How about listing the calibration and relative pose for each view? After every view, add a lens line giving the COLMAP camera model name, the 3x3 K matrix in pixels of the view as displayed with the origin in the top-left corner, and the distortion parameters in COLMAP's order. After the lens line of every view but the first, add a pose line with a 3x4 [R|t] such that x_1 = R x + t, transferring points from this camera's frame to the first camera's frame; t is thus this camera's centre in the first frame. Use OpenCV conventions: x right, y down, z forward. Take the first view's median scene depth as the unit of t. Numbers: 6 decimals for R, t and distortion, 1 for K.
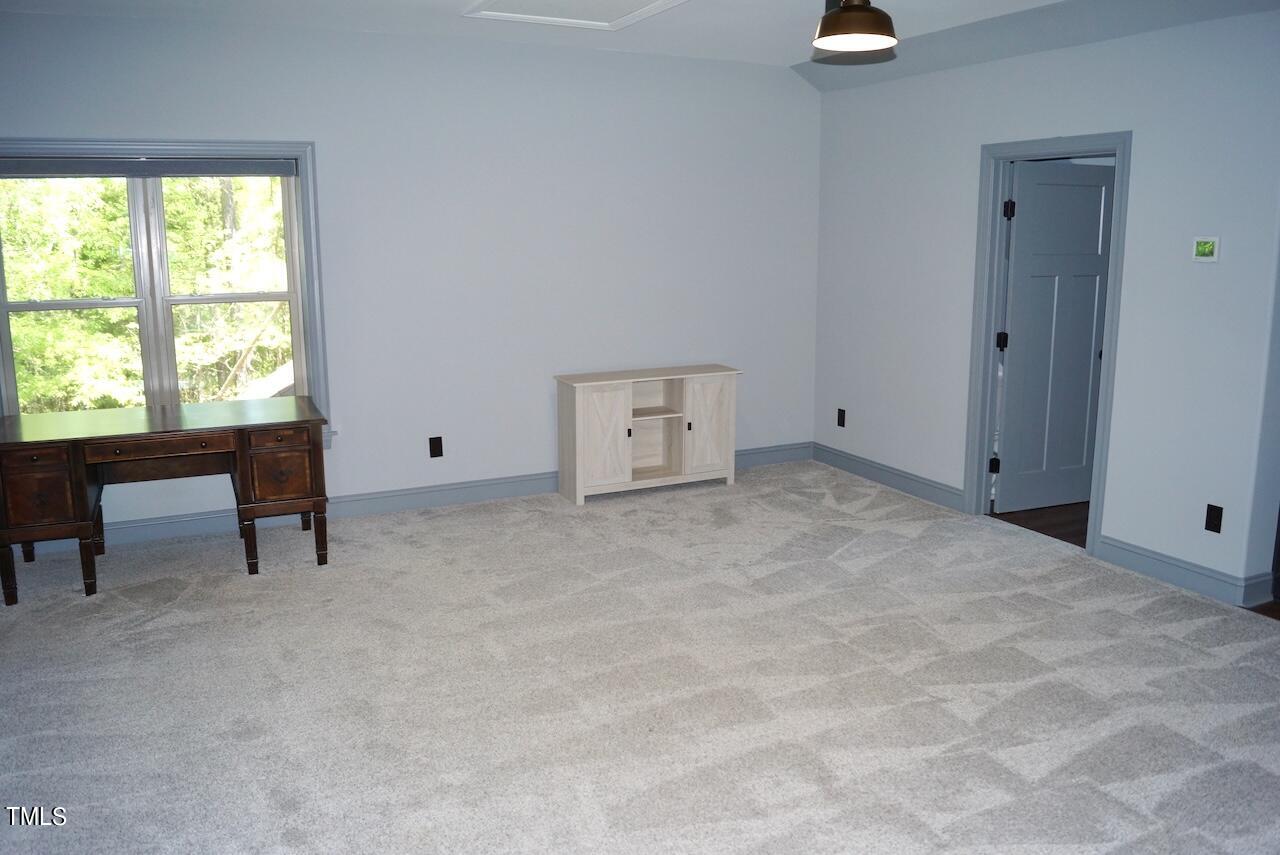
lens RADIAL K [[995.4, 0, 640.0], [0, 995.4, 427.5], [0, 0, 1]] dist [-0.084882, 0.007801]
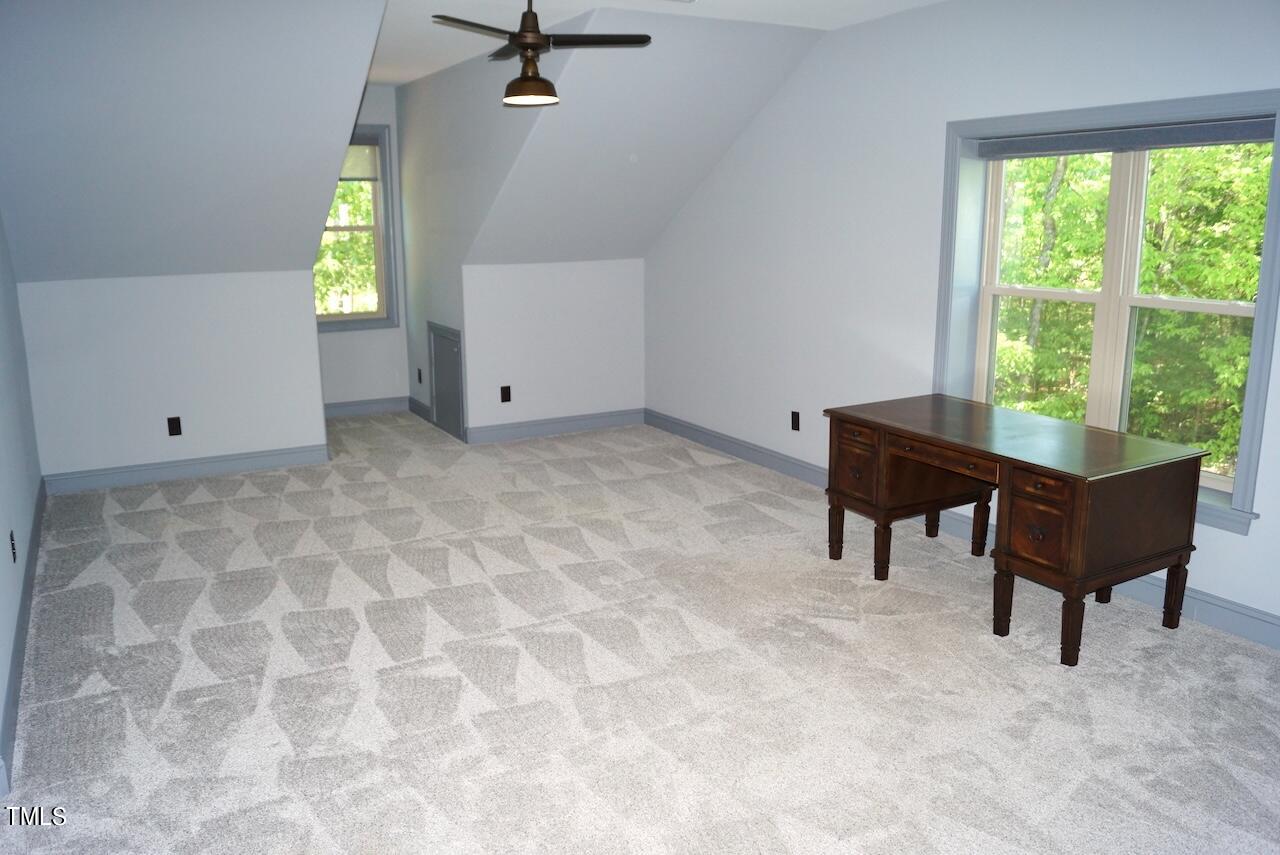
lens RADIAL K [[995.4, 0, 640.0], [0, 995.4, 427.5], [0, 0, 1]] dist [-0.084882, 0.007801]
pose [[0.060428, 0.206301, -0.976621, 0.389343], [-0.193913, 0.962195, 0.191255, -0.128917], [0.979156, 0.177822, 0.098148, 0.658999]]
